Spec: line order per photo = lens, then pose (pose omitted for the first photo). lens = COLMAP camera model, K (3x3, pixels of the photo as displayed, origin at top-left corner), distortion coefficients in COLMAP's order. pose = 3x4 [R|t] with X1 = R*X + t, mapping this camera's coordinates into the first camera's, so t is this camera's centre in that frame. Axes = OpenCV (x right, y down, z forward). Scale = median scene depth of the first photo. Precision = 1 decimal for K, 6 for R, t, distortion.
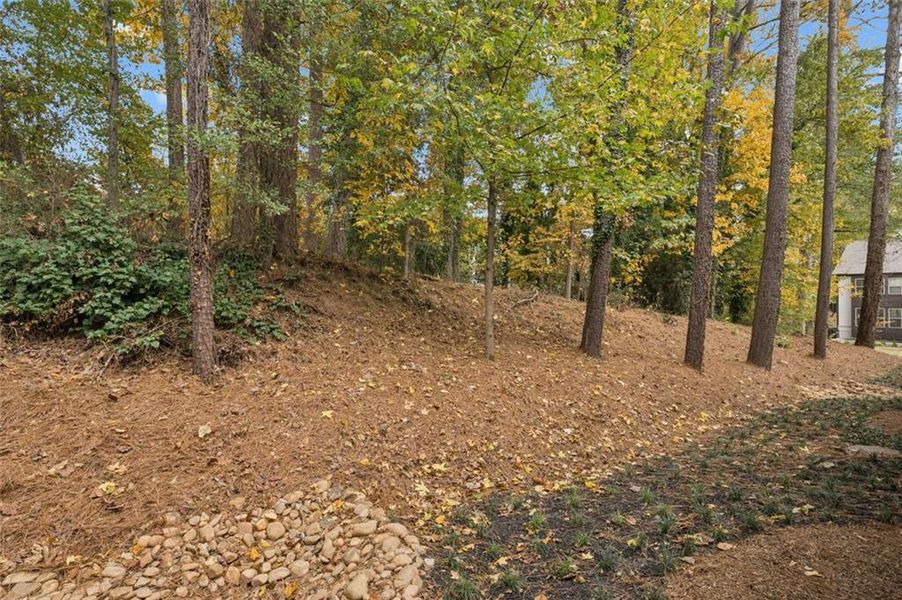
lens RADIAL K [[429.6, 0, 447.0], [0, 429.6, 305.1], [0, 0, 1]] dist [-0.010655, 0.000980]
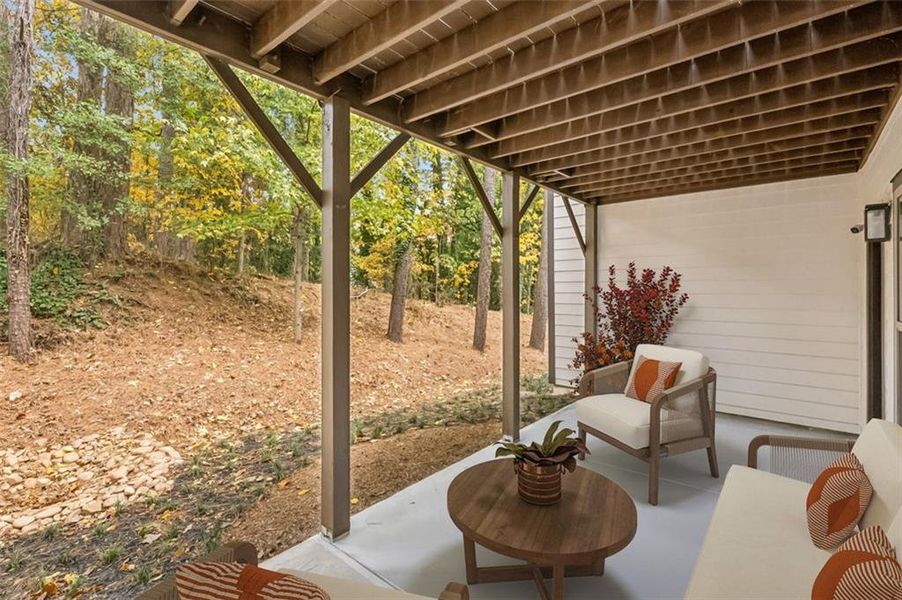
lens RADIAL K [[429.6, 0, 455.6], [0, 429.6, 293.5], [0, 0, 1]] dist [-0.010655, 0.000980]
pose [[0.968636, 0.013476, 0.248118, 0.304646], [-0.008491, 0.999740, -0.021149, 0.002551], [-0.248339, 0.018379, 0.968499, -0.441659]]
